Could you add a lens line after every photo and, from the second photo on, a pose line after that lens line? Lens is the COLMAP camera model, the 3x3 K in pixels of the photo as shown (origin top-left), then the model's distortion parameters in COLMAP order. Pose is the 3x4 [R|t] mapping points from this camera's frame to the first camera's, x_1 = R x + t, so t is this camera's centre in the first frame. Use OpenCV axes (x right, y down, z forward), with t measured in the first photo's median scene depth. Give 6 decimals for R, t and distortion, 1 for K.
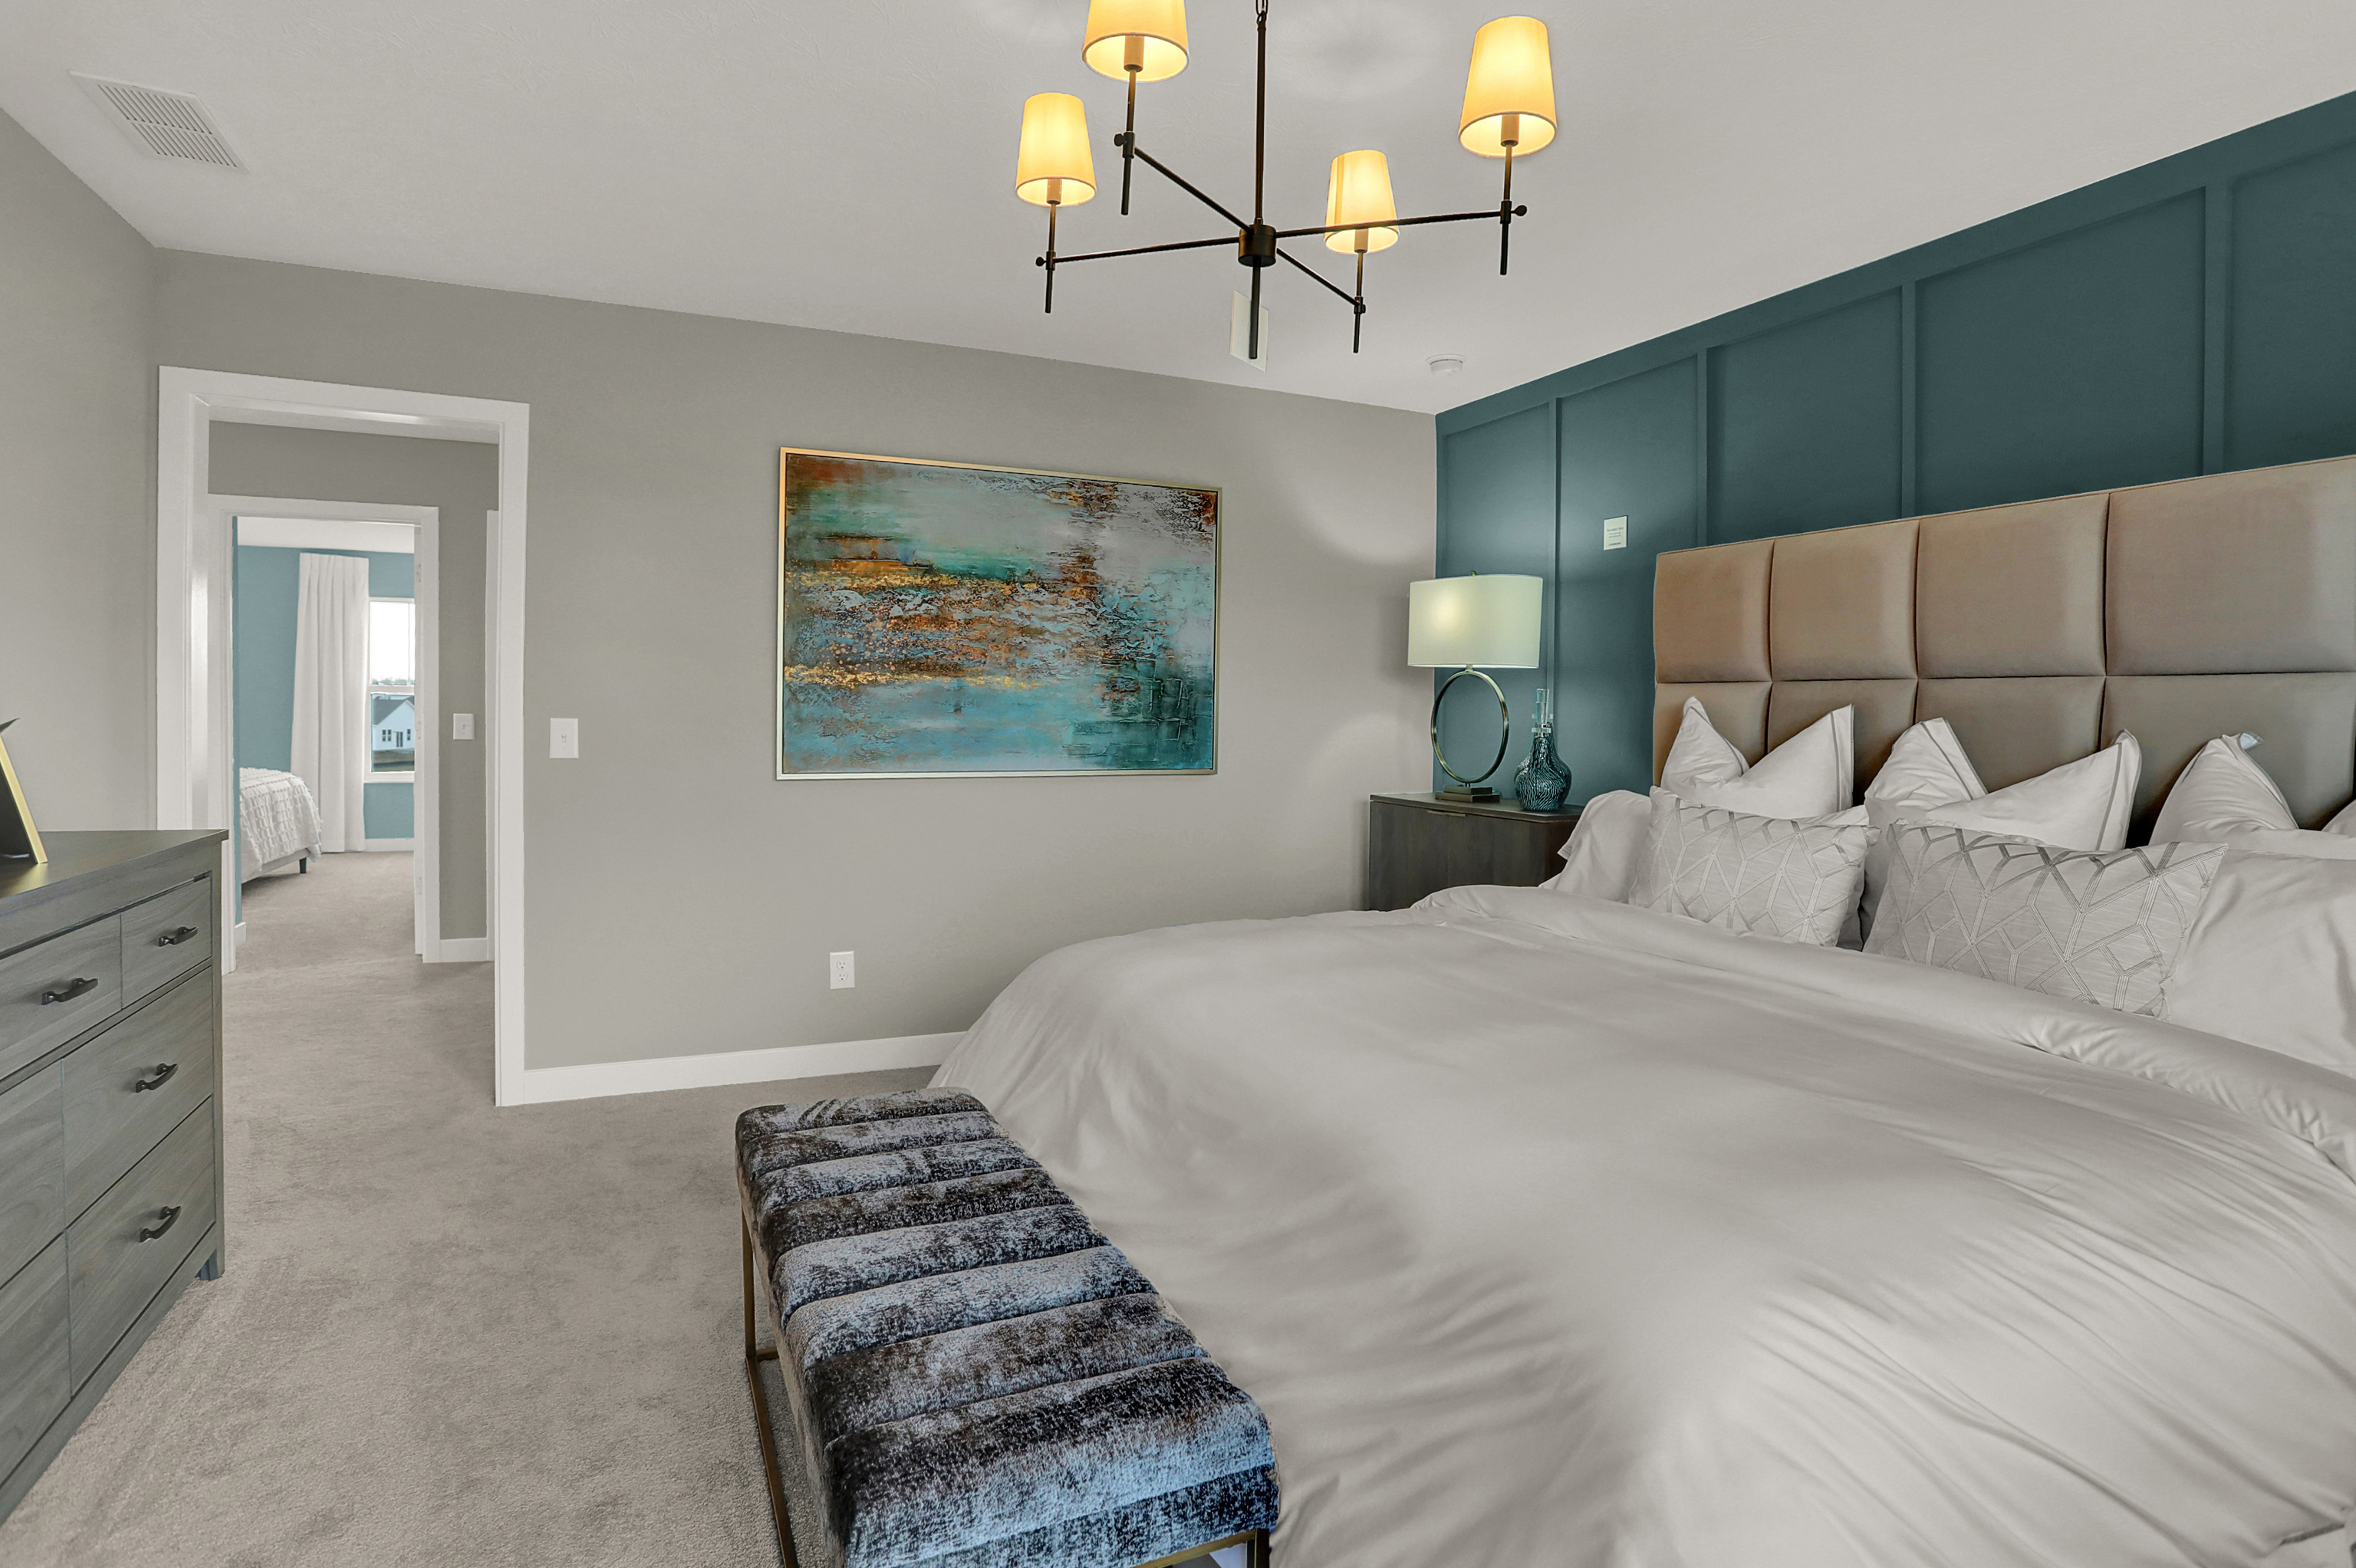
lens RADIAL K [[1212.8, 0, 1174.8], [0, 1212.8, 727.2], [0, 0, 1]] dist [-0.034574, 0.001832]
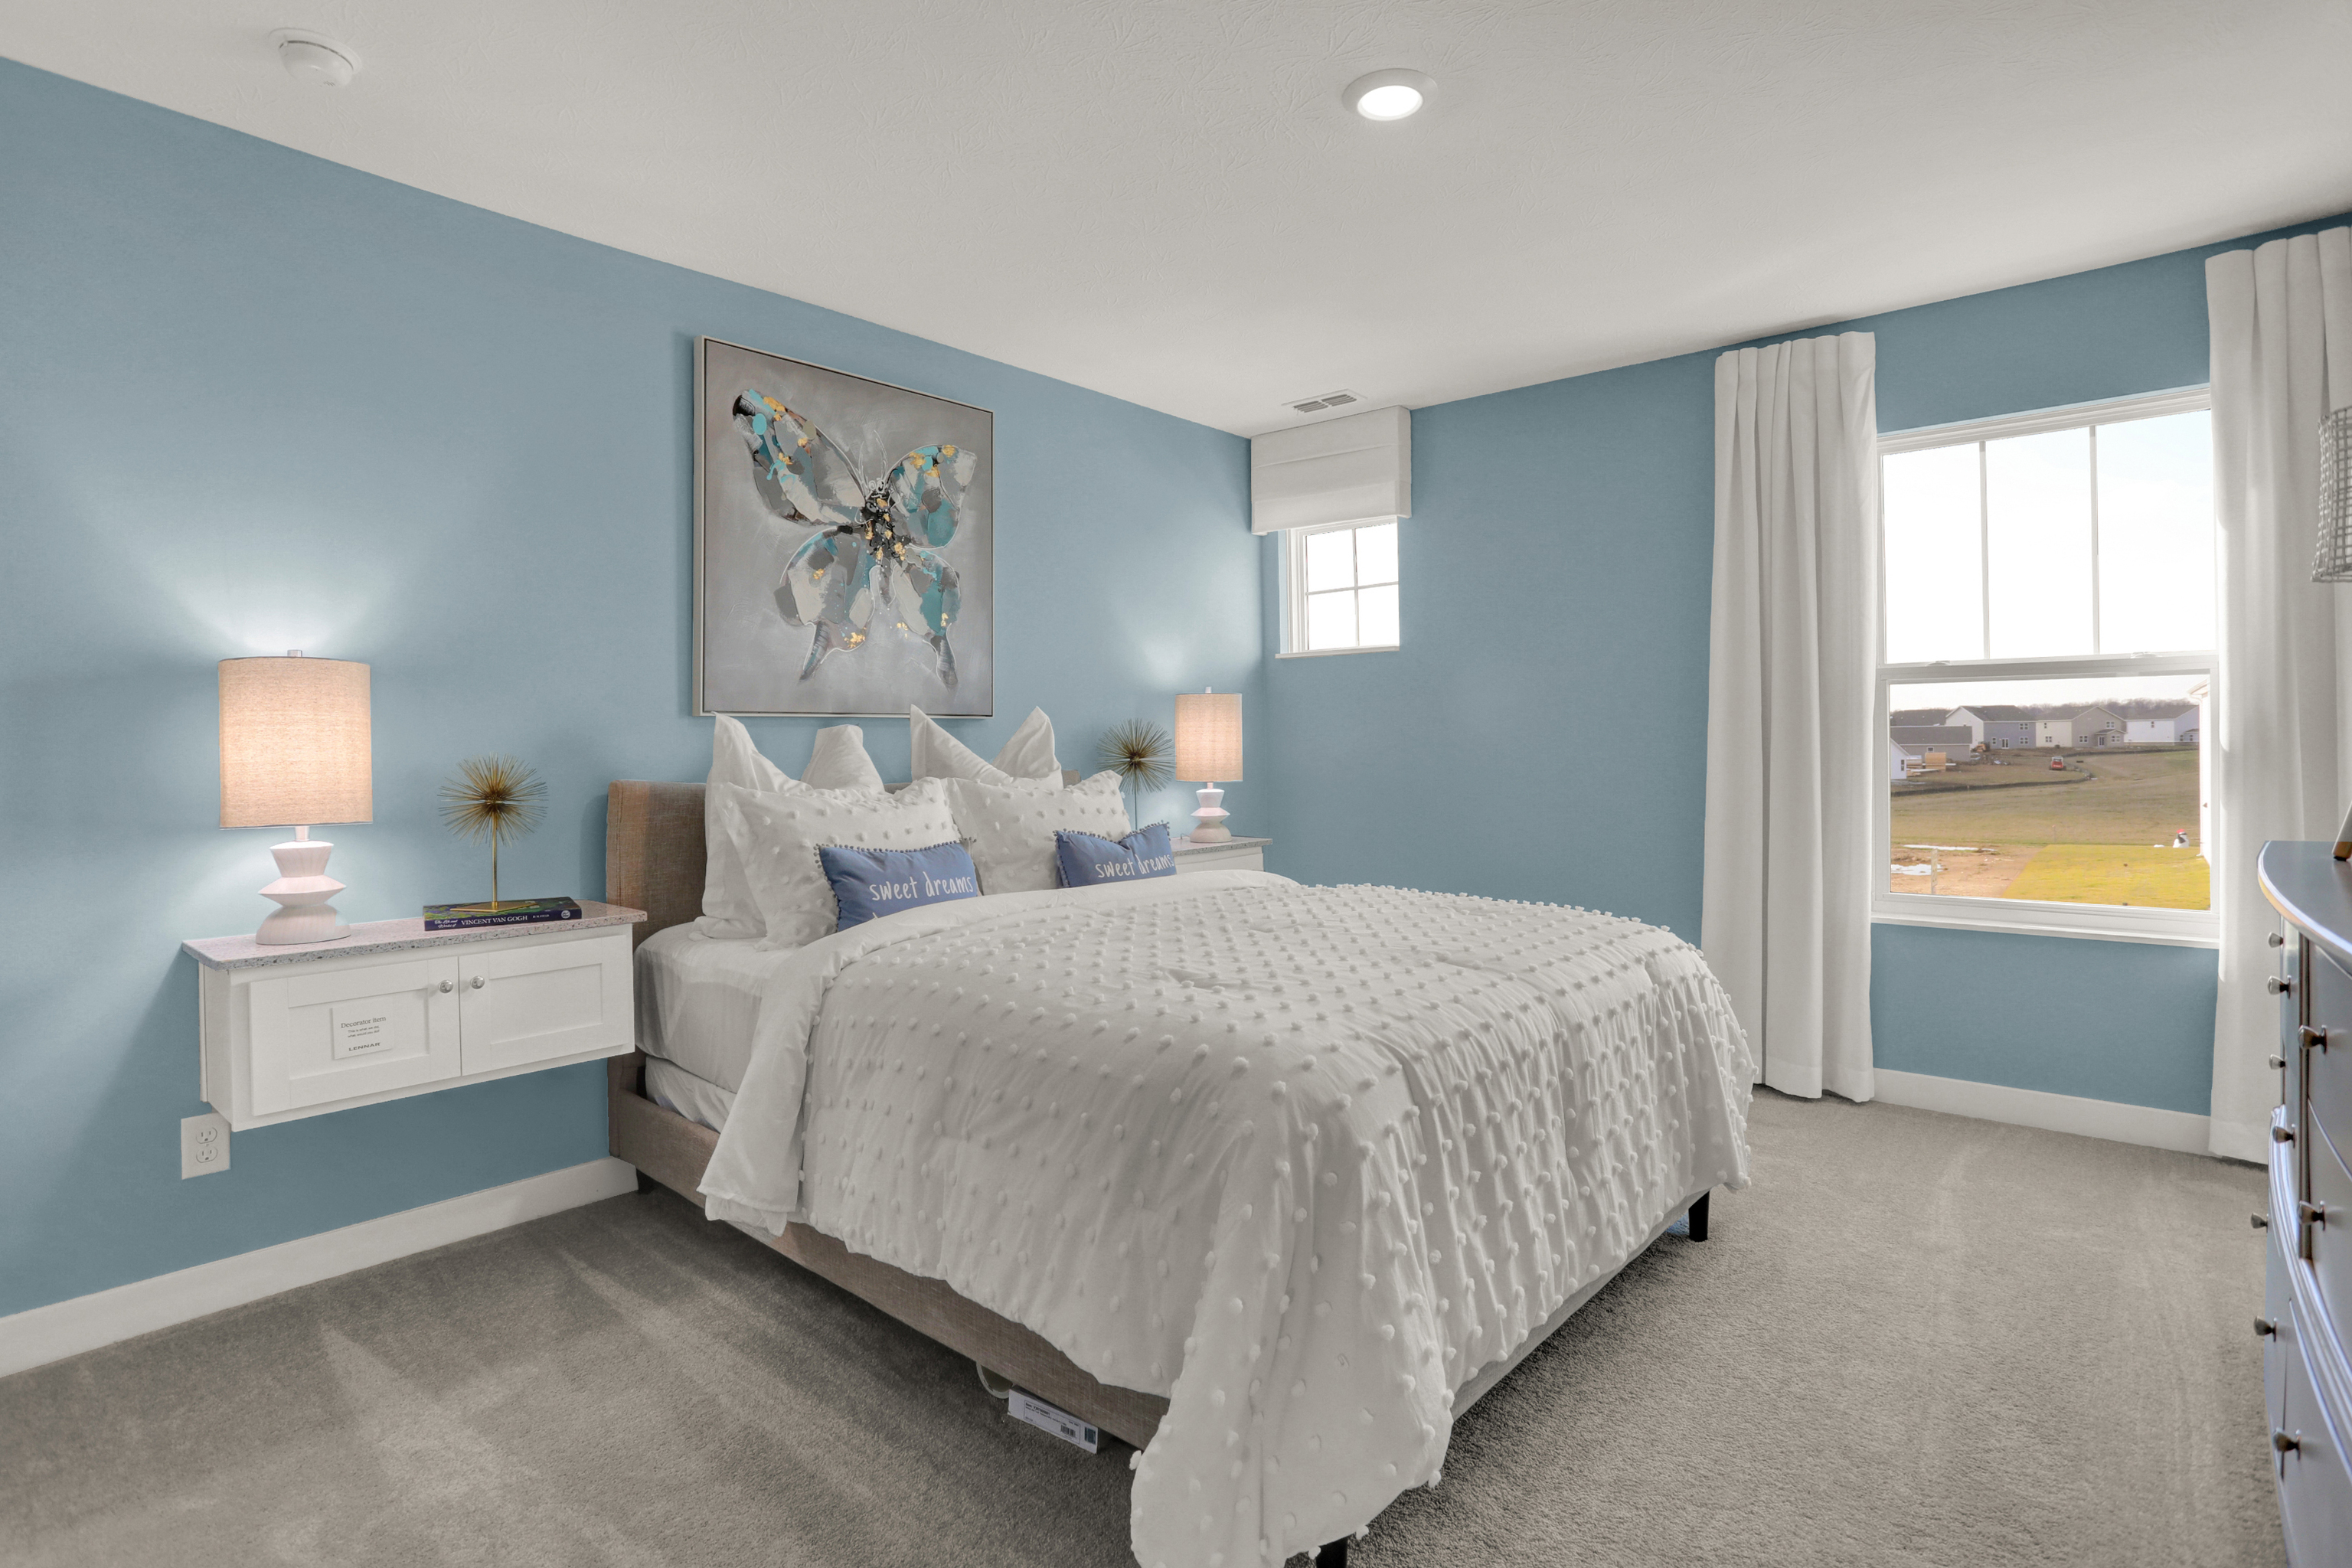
lens RADIAL K [[1210.9, 0, 1172.8], [0, 1210.9, 727.3], [0, 0, 1]] dist [-0.034574, 0.001832]
pose [[0.452613, -0.014138, -0.891595, -0.481866], [-0.003479, 0.999839, -0.017621, -0.007661], [0.891700, 0.011078, 0.452491, 0.689776]]
